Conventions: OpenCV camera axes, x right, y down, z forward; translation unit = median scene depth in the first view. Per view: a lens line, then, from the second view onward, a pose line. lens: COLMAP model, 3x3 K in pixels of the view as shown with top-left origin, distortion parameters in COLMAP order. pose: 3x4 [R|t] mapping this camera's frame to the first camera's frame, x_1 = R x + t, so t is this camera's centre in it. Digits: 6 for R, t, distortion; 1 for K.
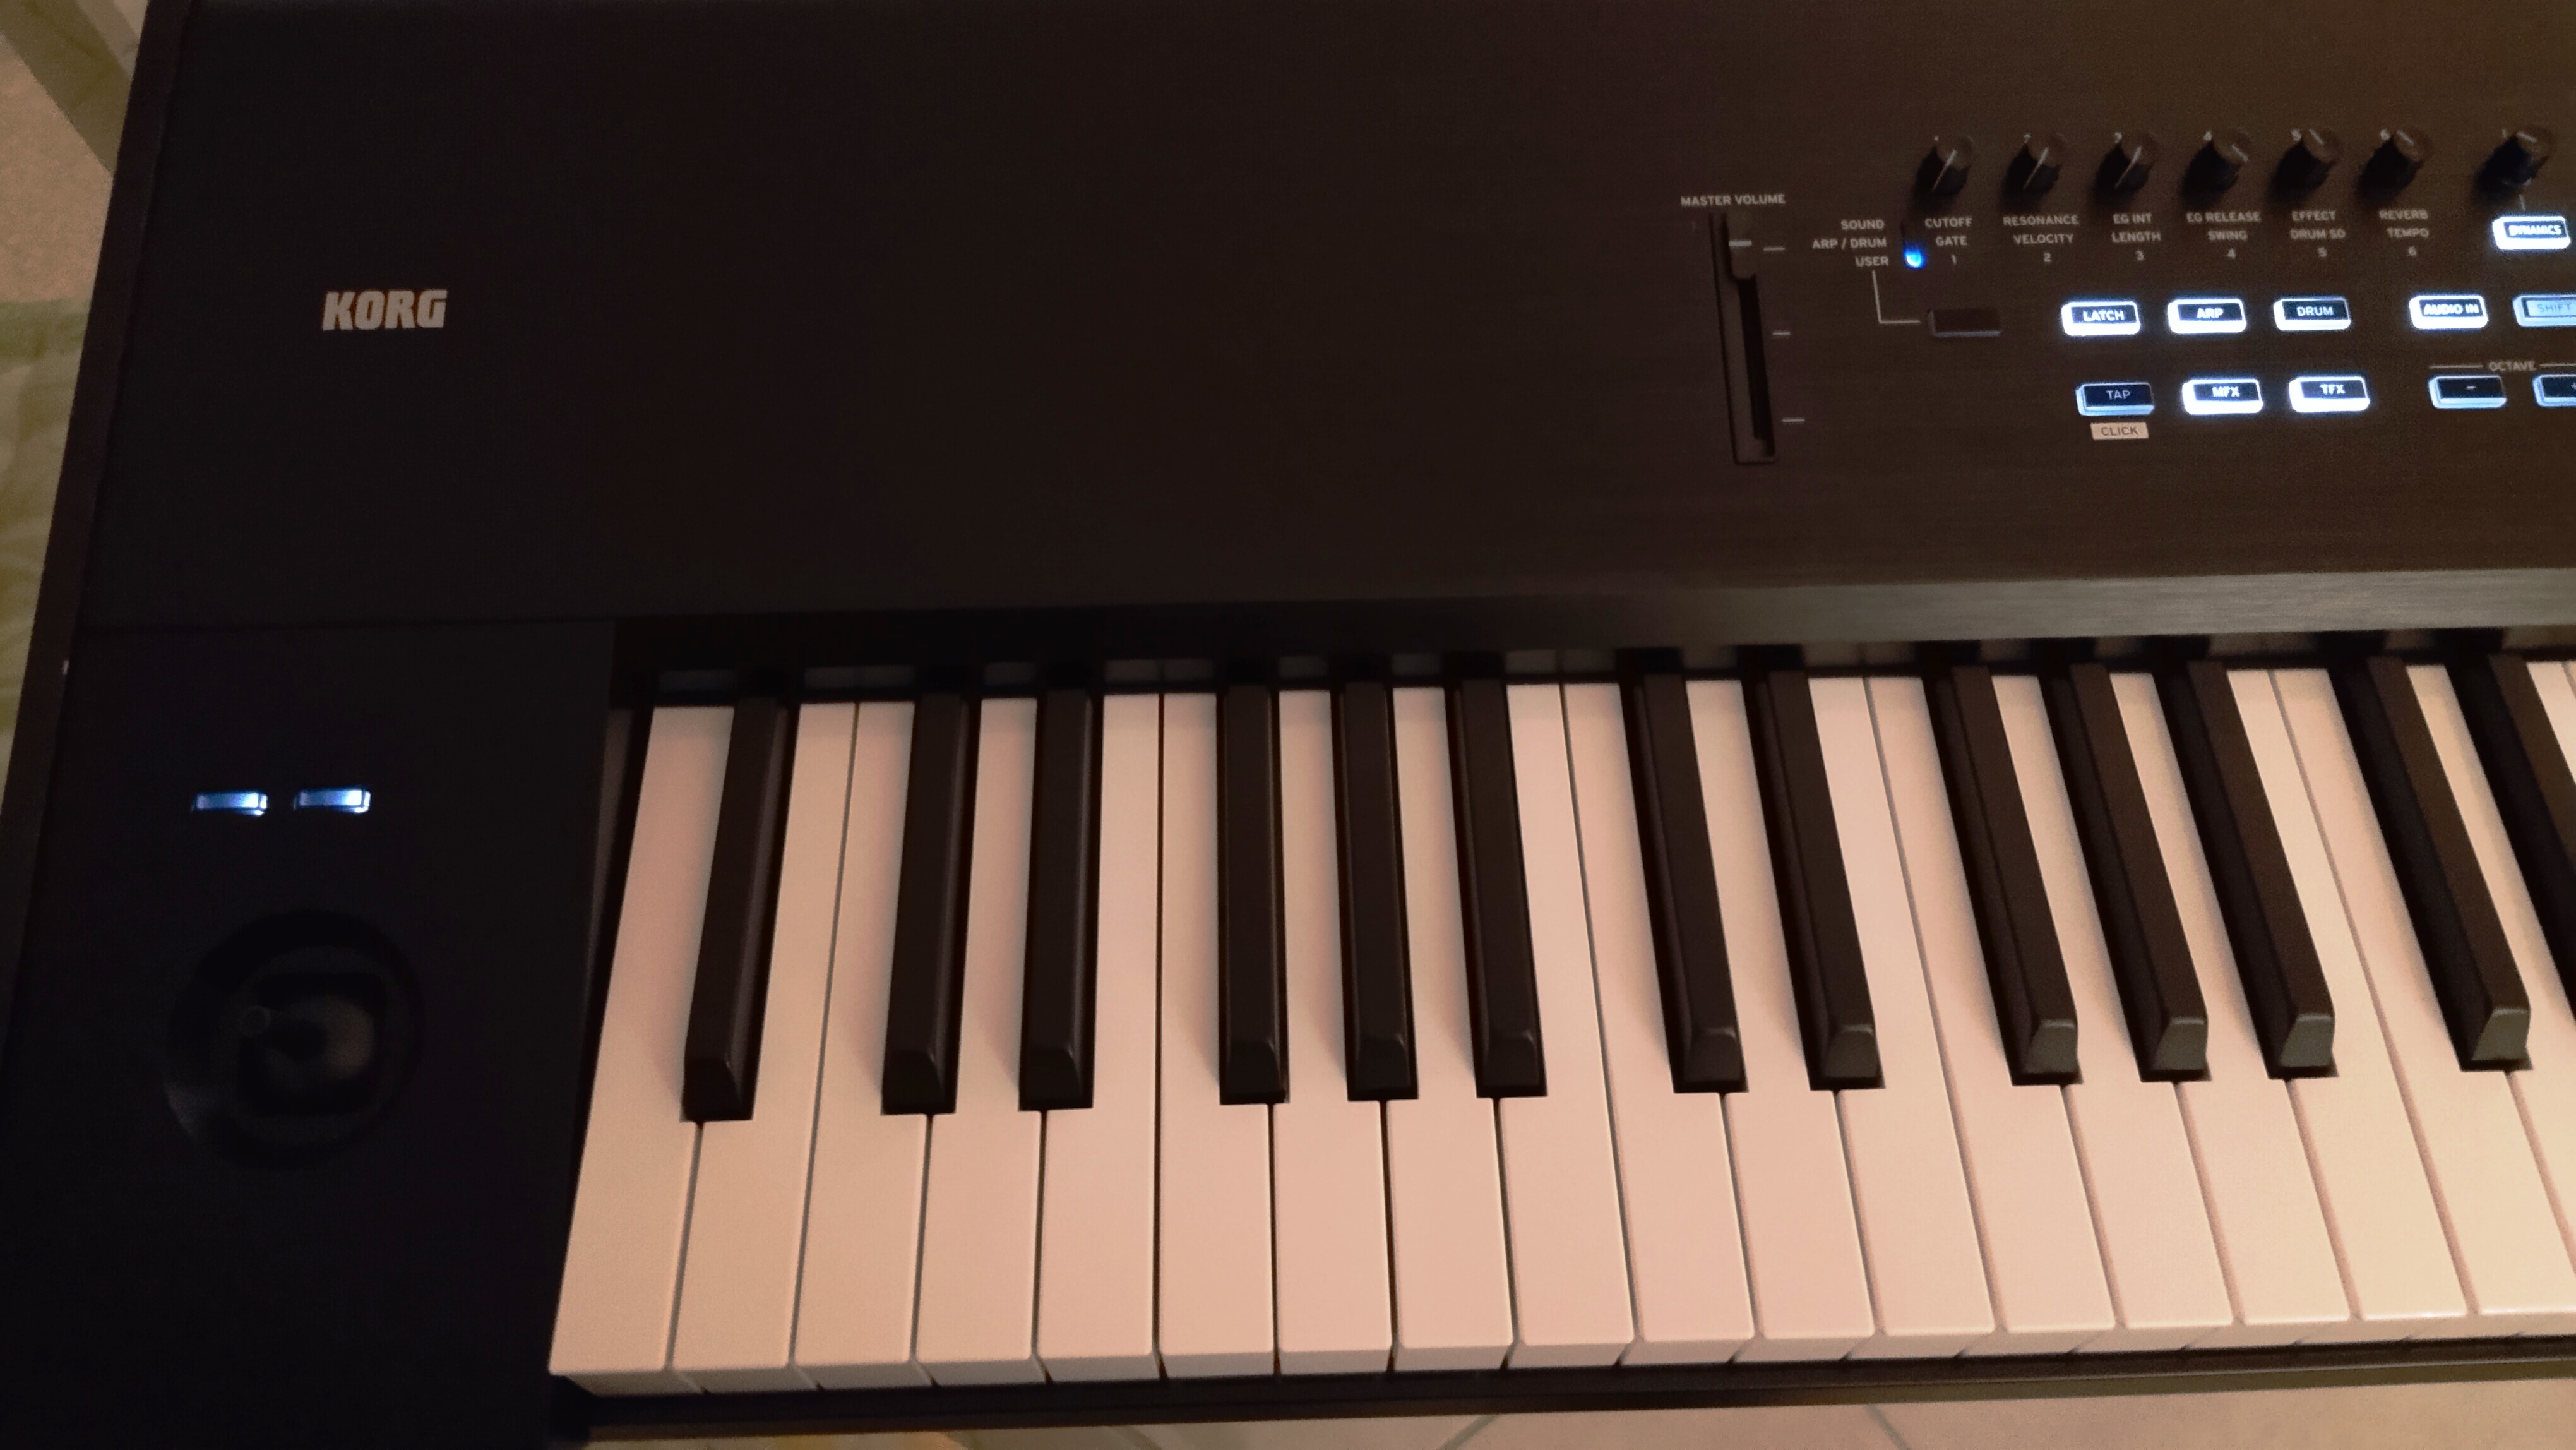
lens RADIAL K [[2059.9, 0, 1284.5], [0, 2059.9, 716.3], [0, 0, 1]] dist [-0.016112, -0.014476]
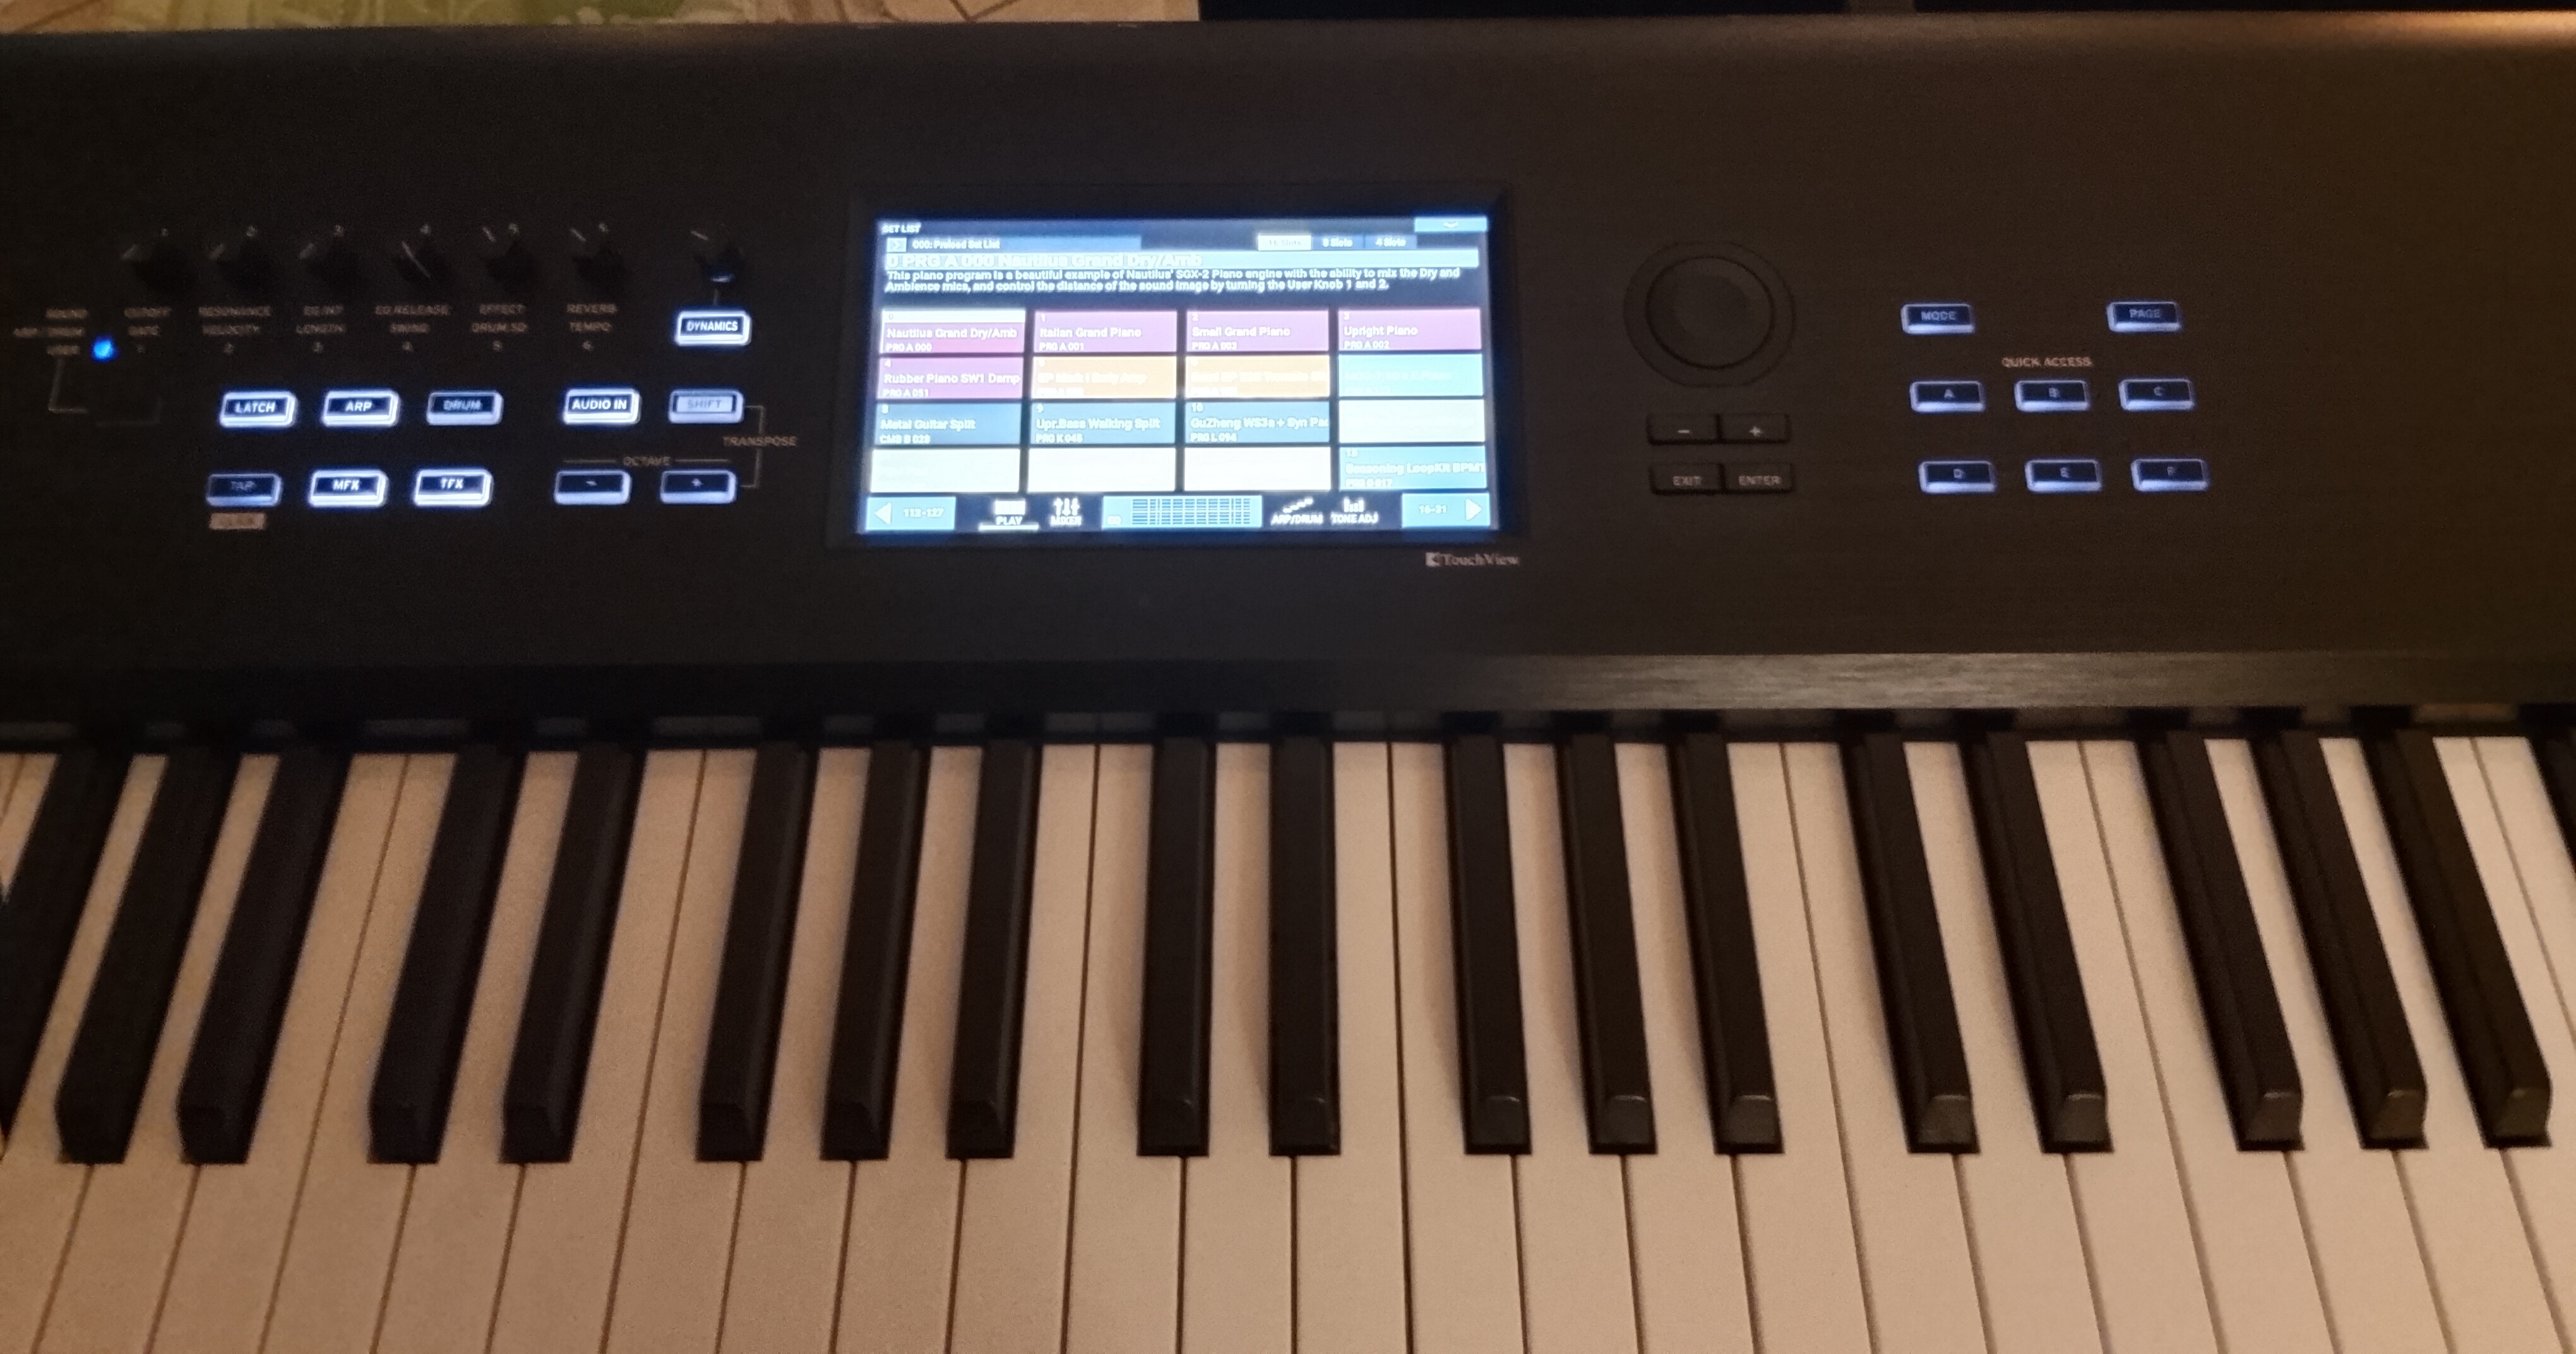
lens RADIAL K [[2034.8, 0, 1289.3], [0, 2034.8, 682.8], [0, 0, 1]] dist [-0.001791, -0.006773]
pose [[0.999720, 0.017445, -0.015956, 0.905195], [-0.018096, 0.998971, -0.041590, -0.027559], [0.015214, 0.041867, 0.999007, 0.018996]]
